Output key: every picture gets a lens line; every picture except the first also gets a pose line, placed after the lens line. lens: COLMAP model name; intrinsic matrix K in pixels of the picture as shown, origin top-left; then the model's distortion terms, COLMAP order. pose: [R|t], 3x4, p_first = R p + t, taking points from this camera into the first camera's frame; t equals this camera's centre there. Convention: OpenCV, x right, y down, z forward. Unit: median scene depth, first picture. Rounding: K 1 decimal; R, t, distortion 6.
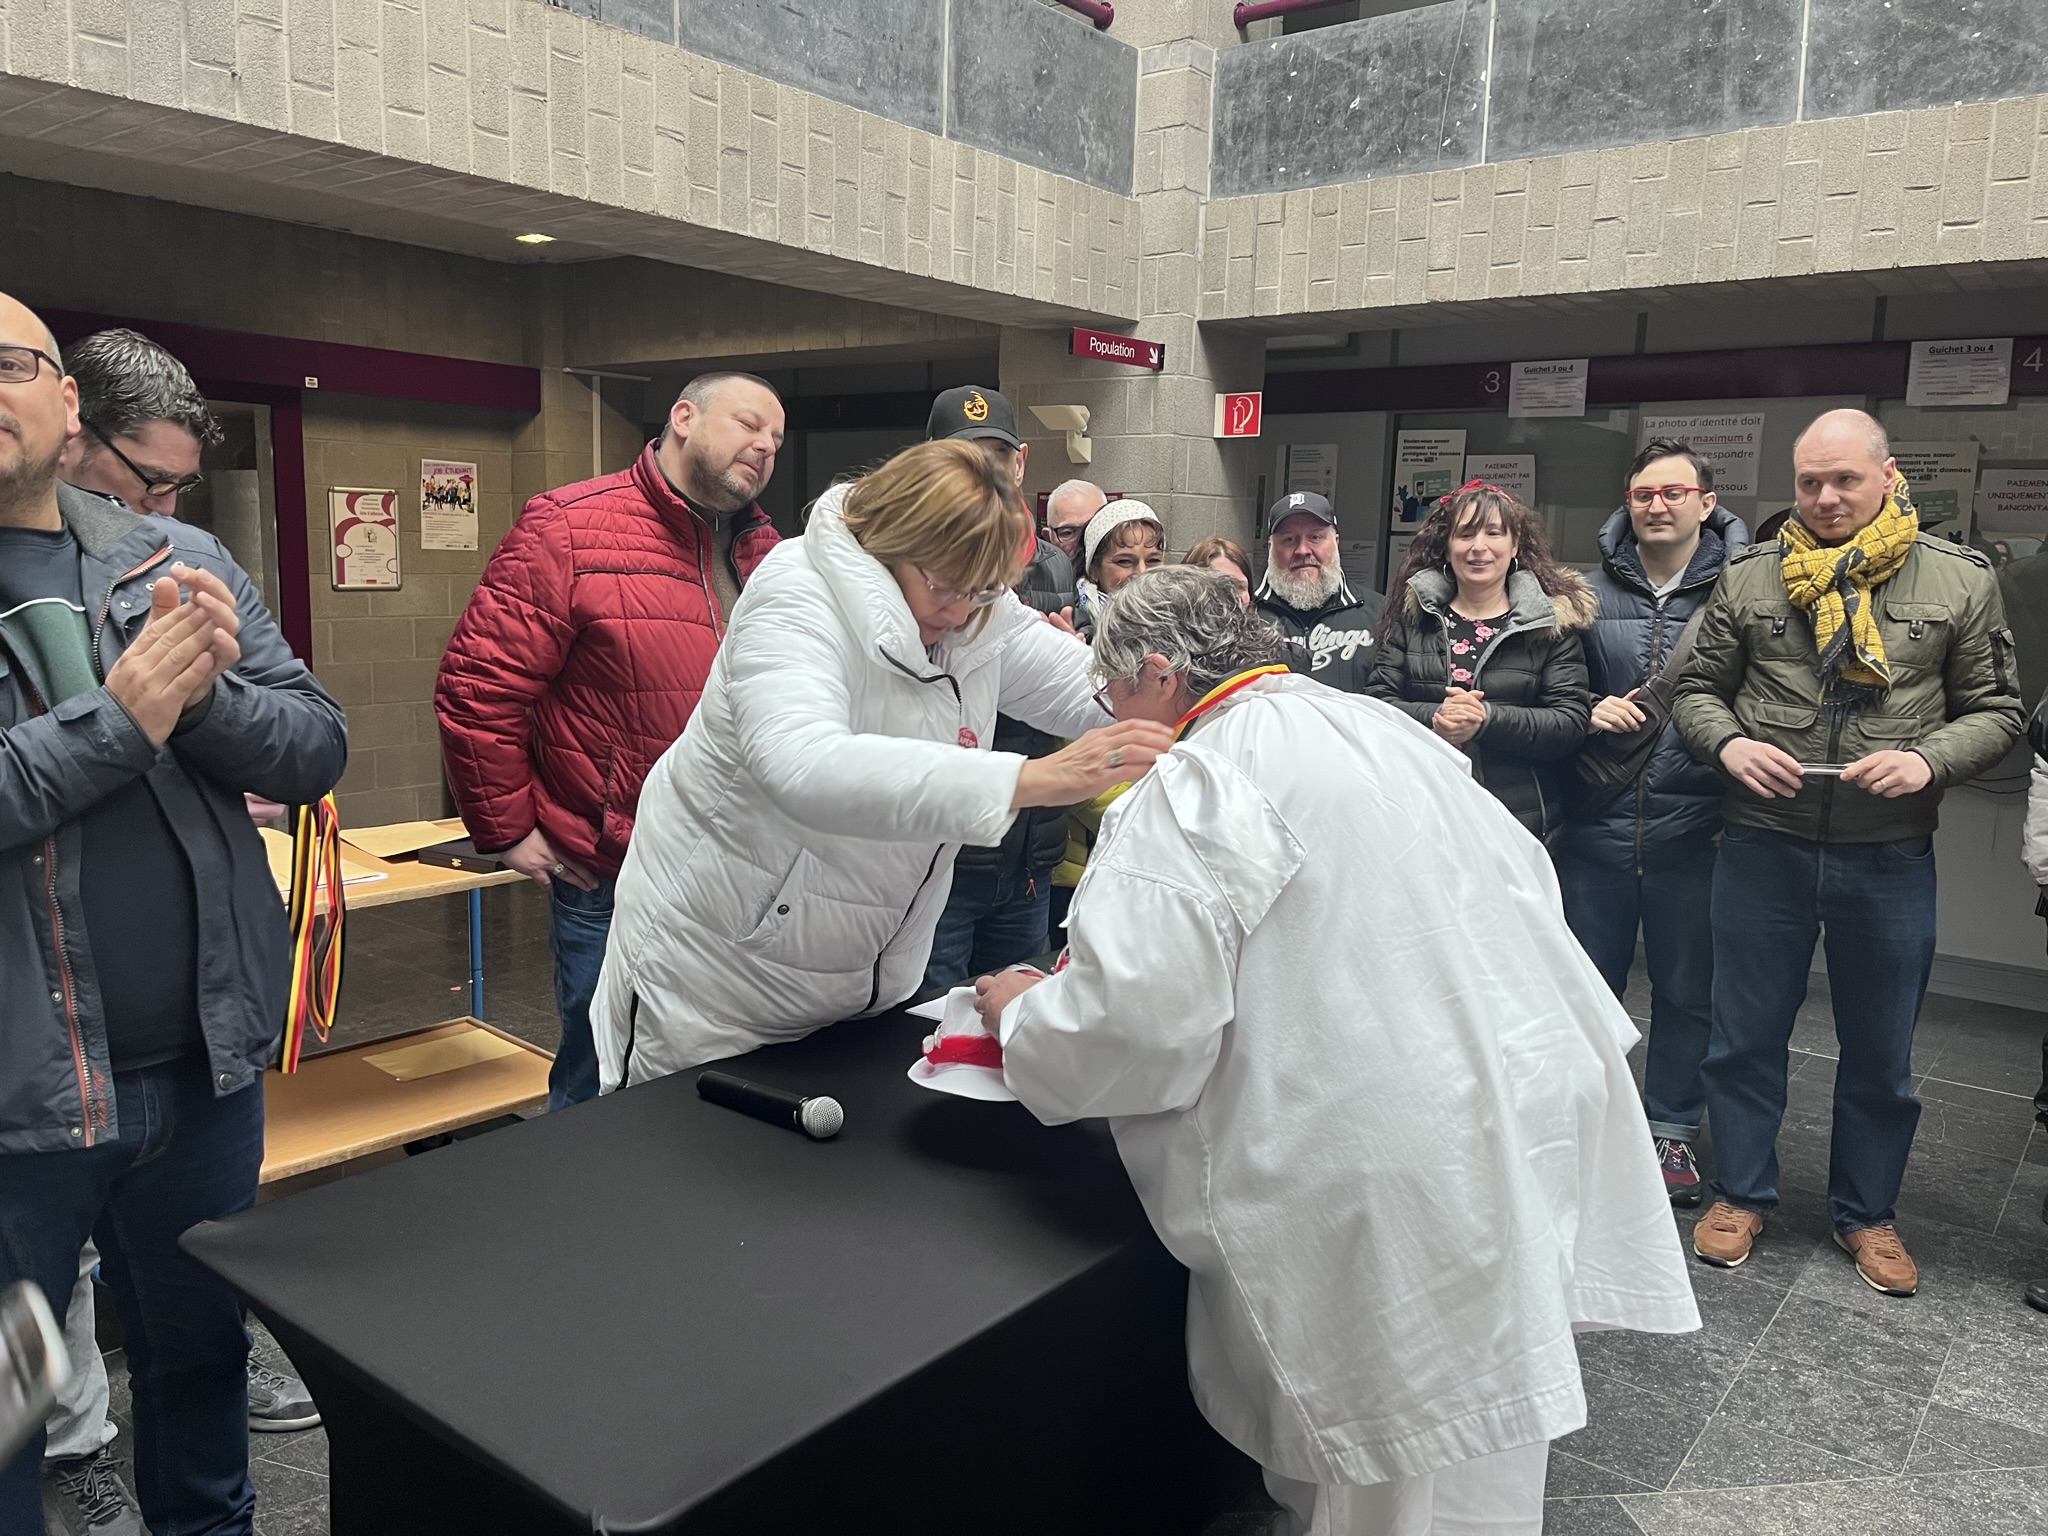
lens RADIAL K [[1522.7, 0, 1009.9], [0, 1522.7, 759.9], [0, 0, 1]] dist [0.074895, -0.108503]
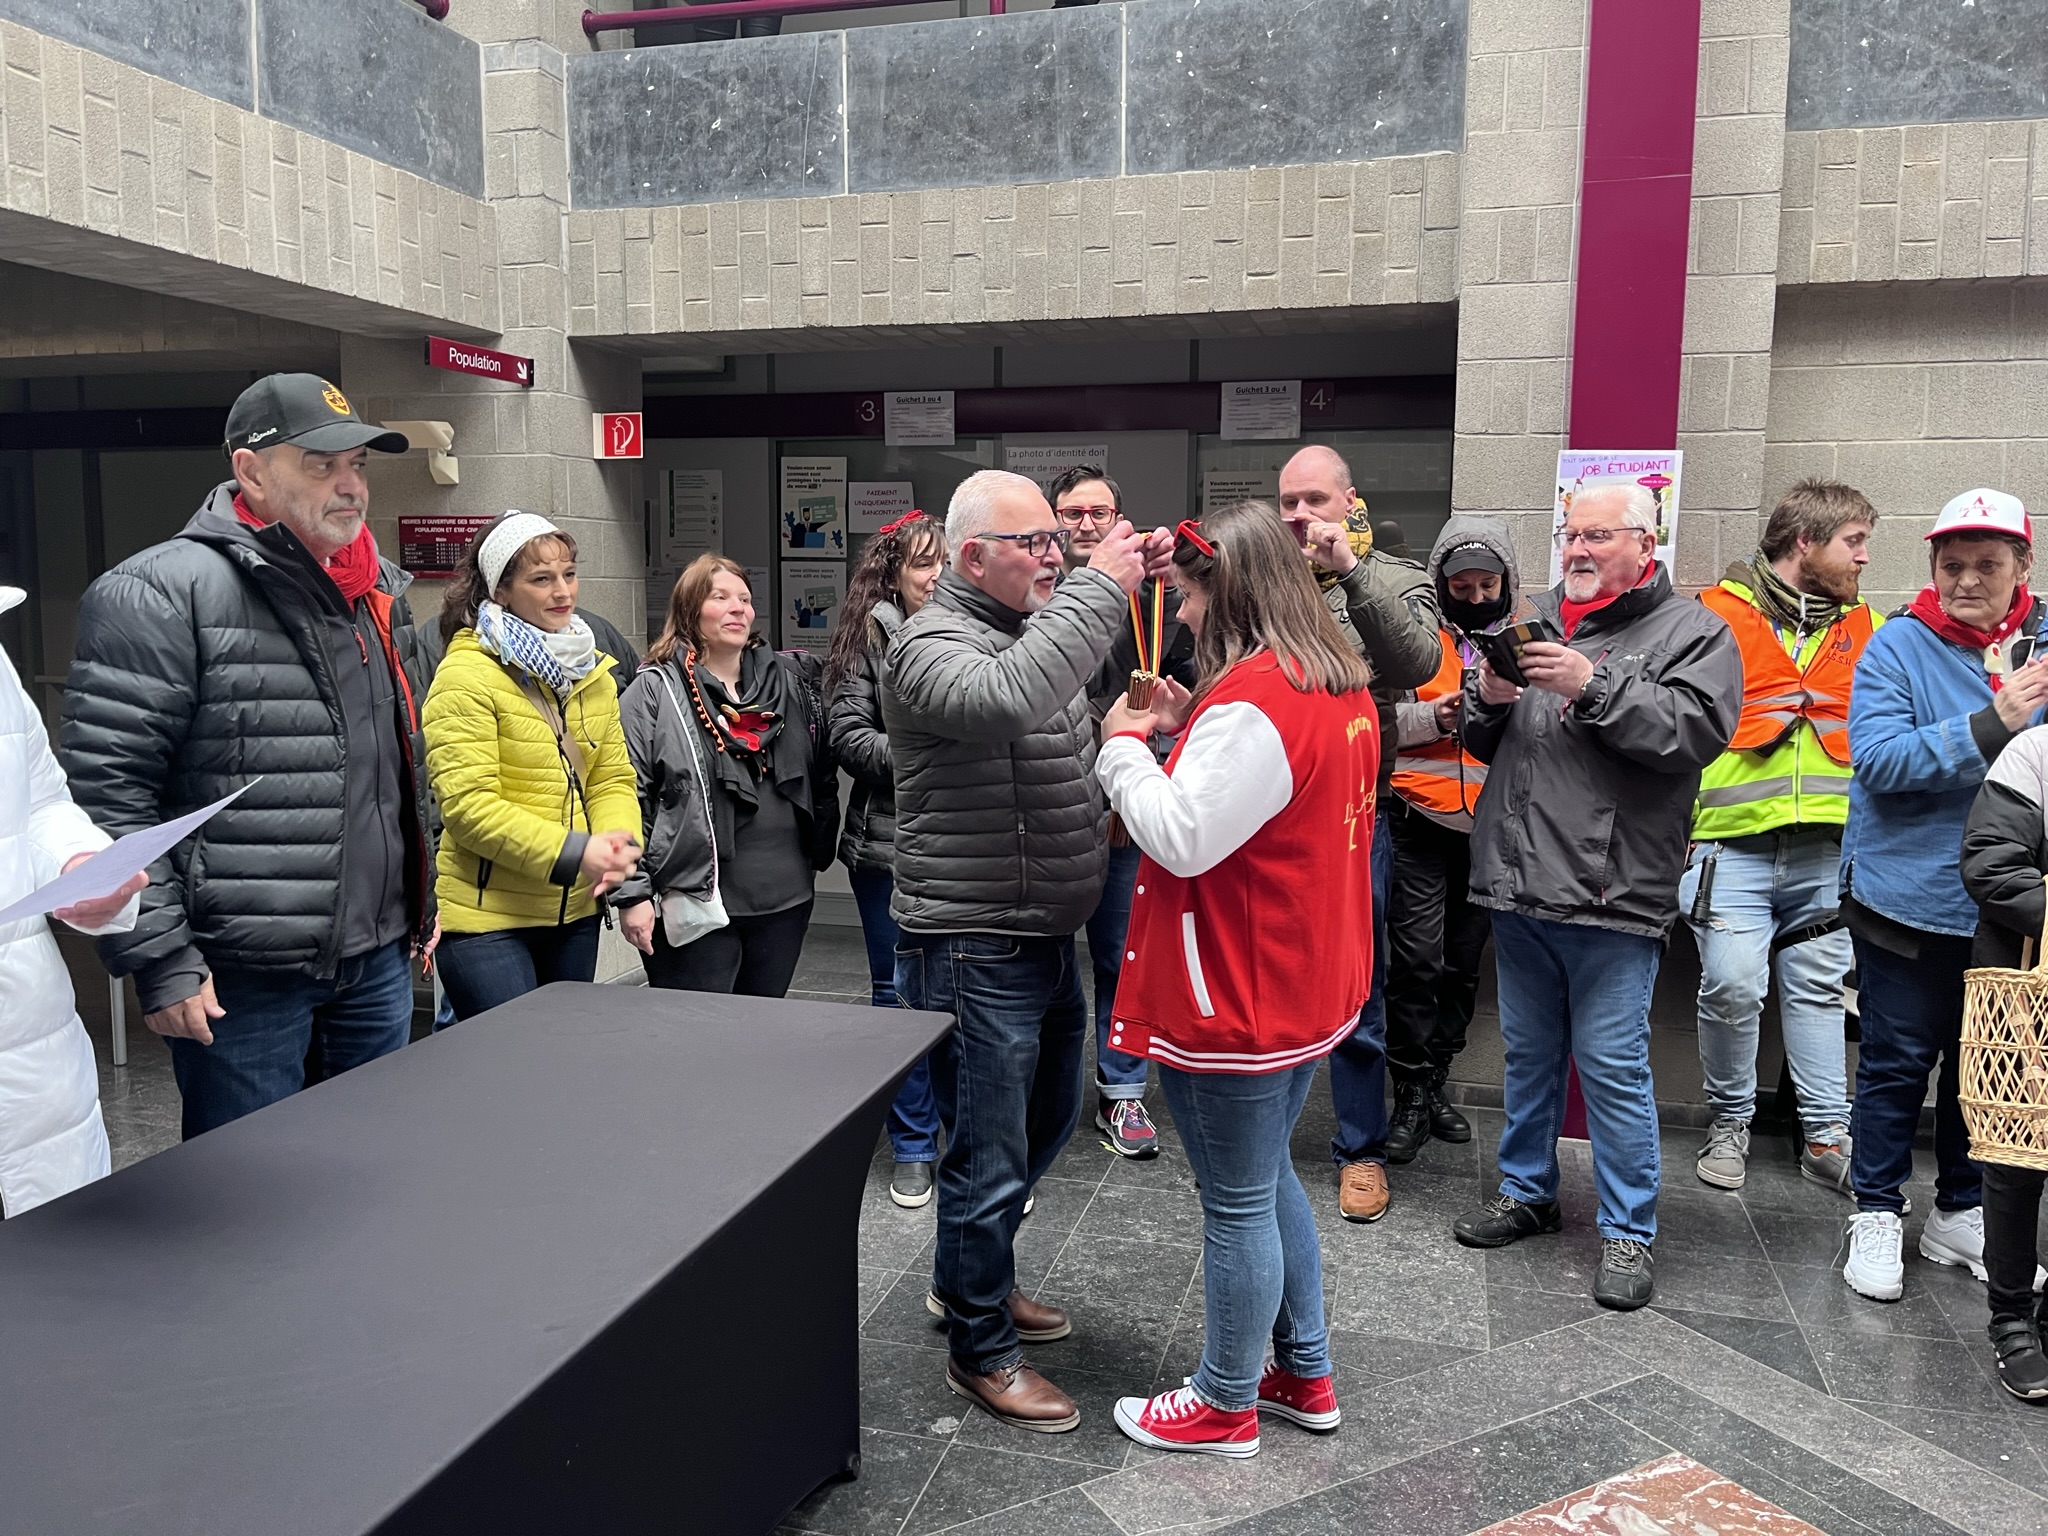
lens RADIAL K [[1534.9, 0, 1006.3], [0, 1534.9, 755.1], [0, 0, 1]] dist [0.024179, 0.001410]
pose [[0.923789, -0.062484, 0.377769, -0.003357], [0.072213, 0.997321, -0.011629, 0.002548], [-0.376030, 0.038023, 0.925827, 0.030847]]
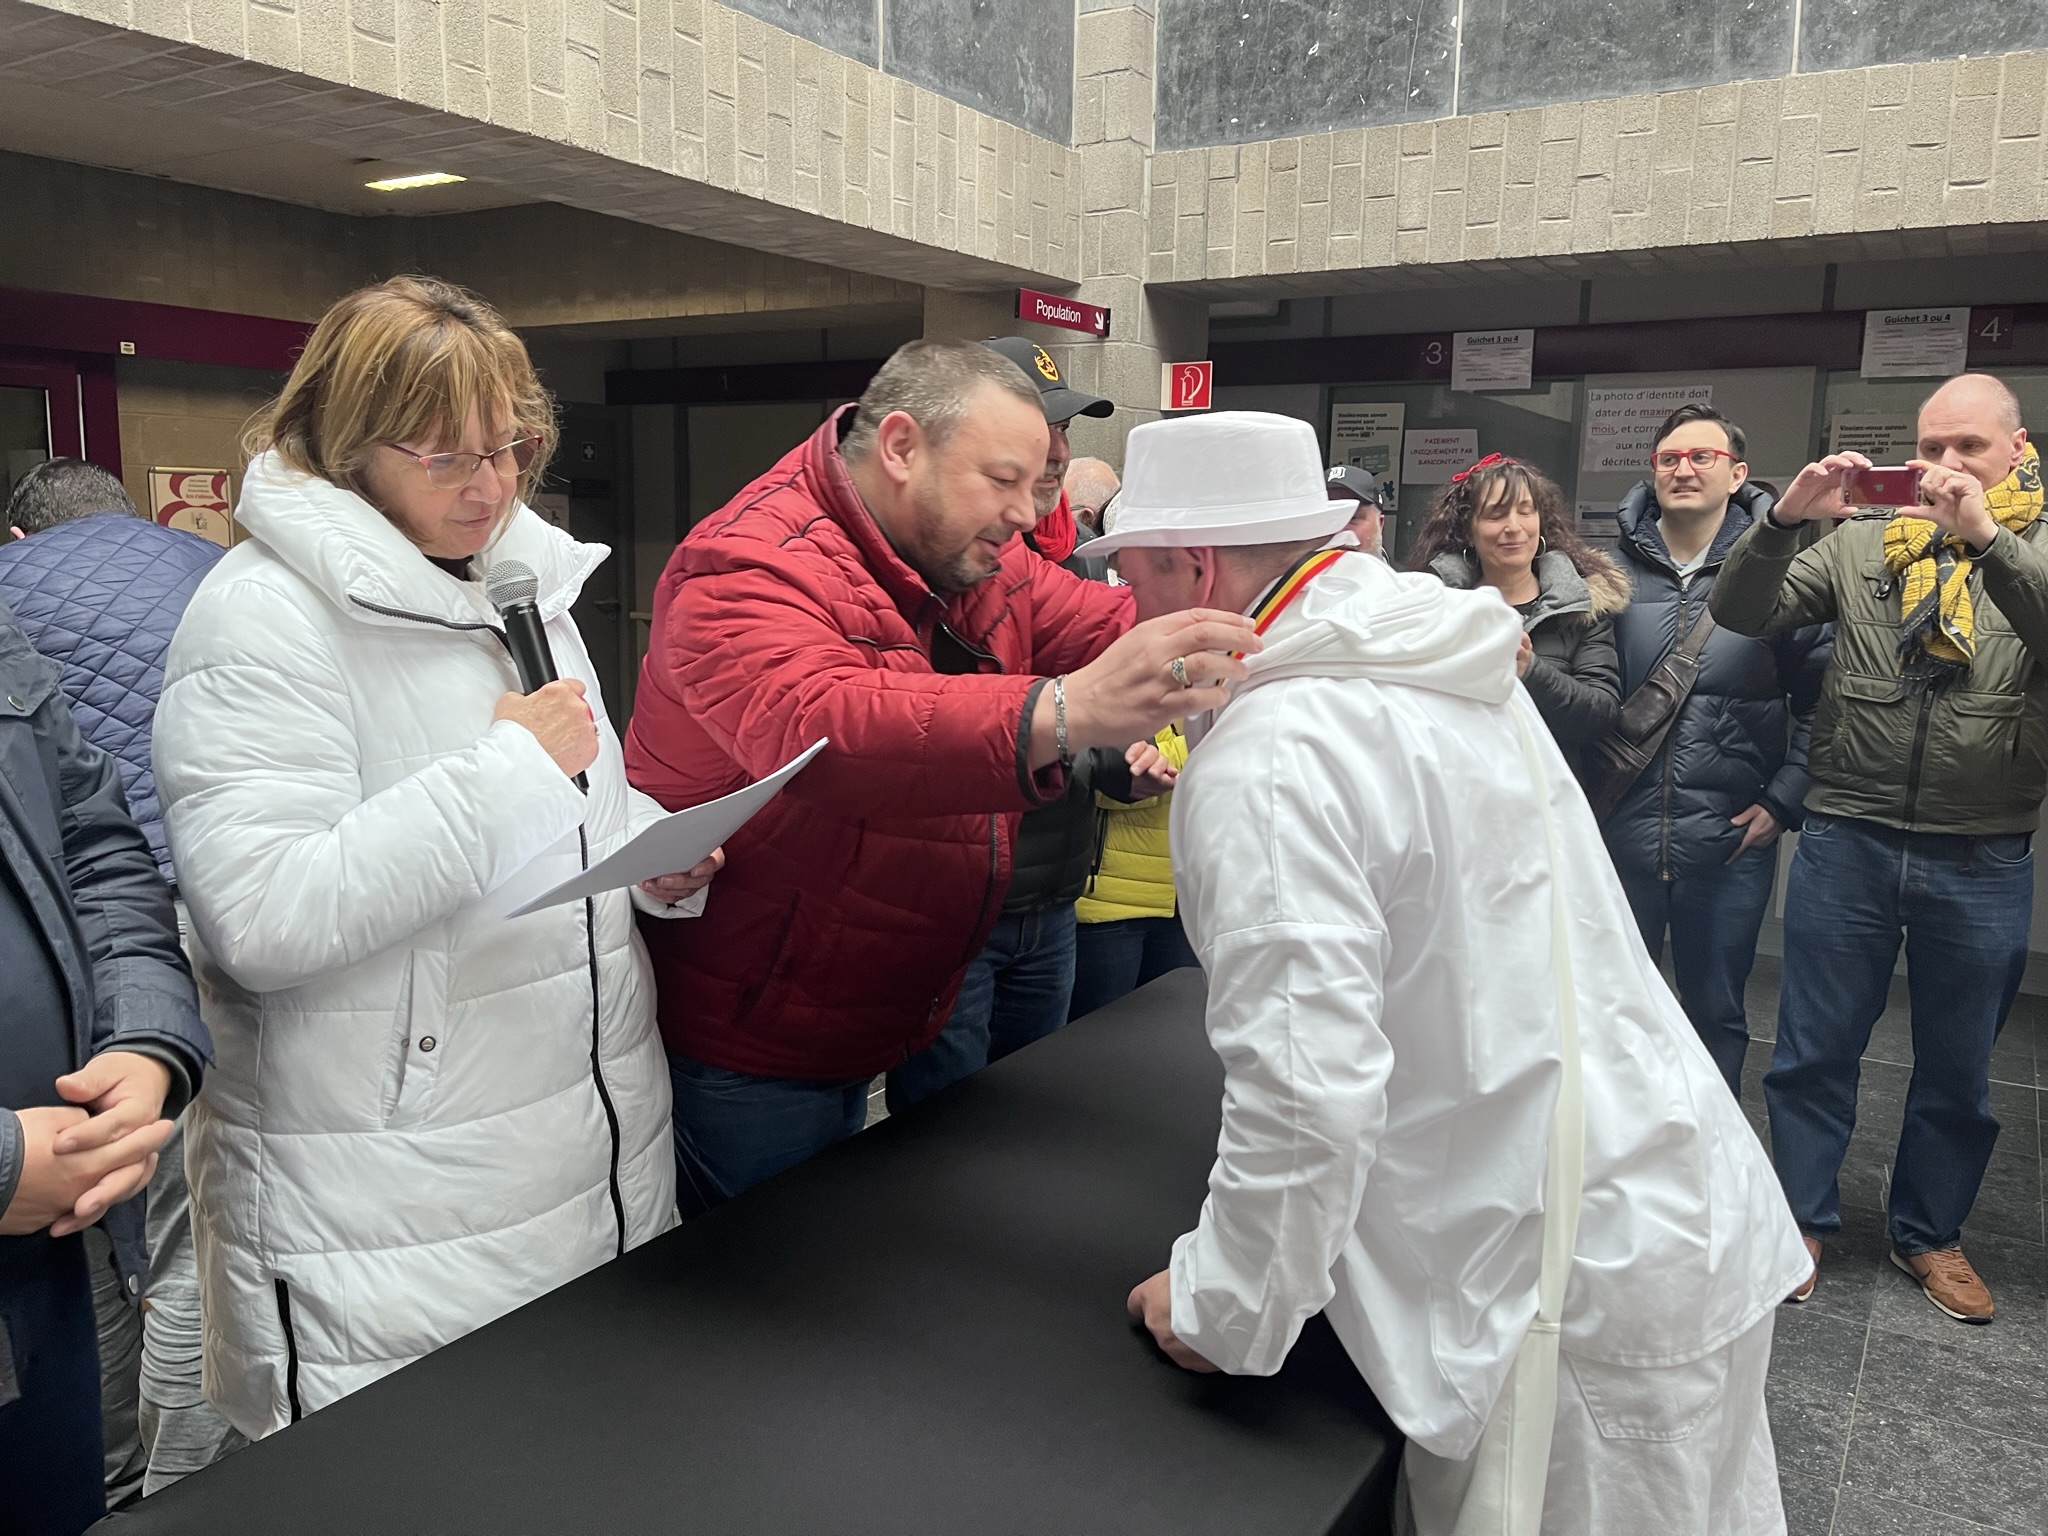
lens RADIAL K [[1524.1, 0, 1033.9], [0, 1524.1, 757.4], [0, 0, 1]] dist [0.080970, -0.114523]
pose [[0.993523, -0.024817, 0.110888, -0.061723], [0.023542, 0.999641, 0.012795, -0.015382], [-0.111165, -0.010102, 0.993751, 0.092682]]
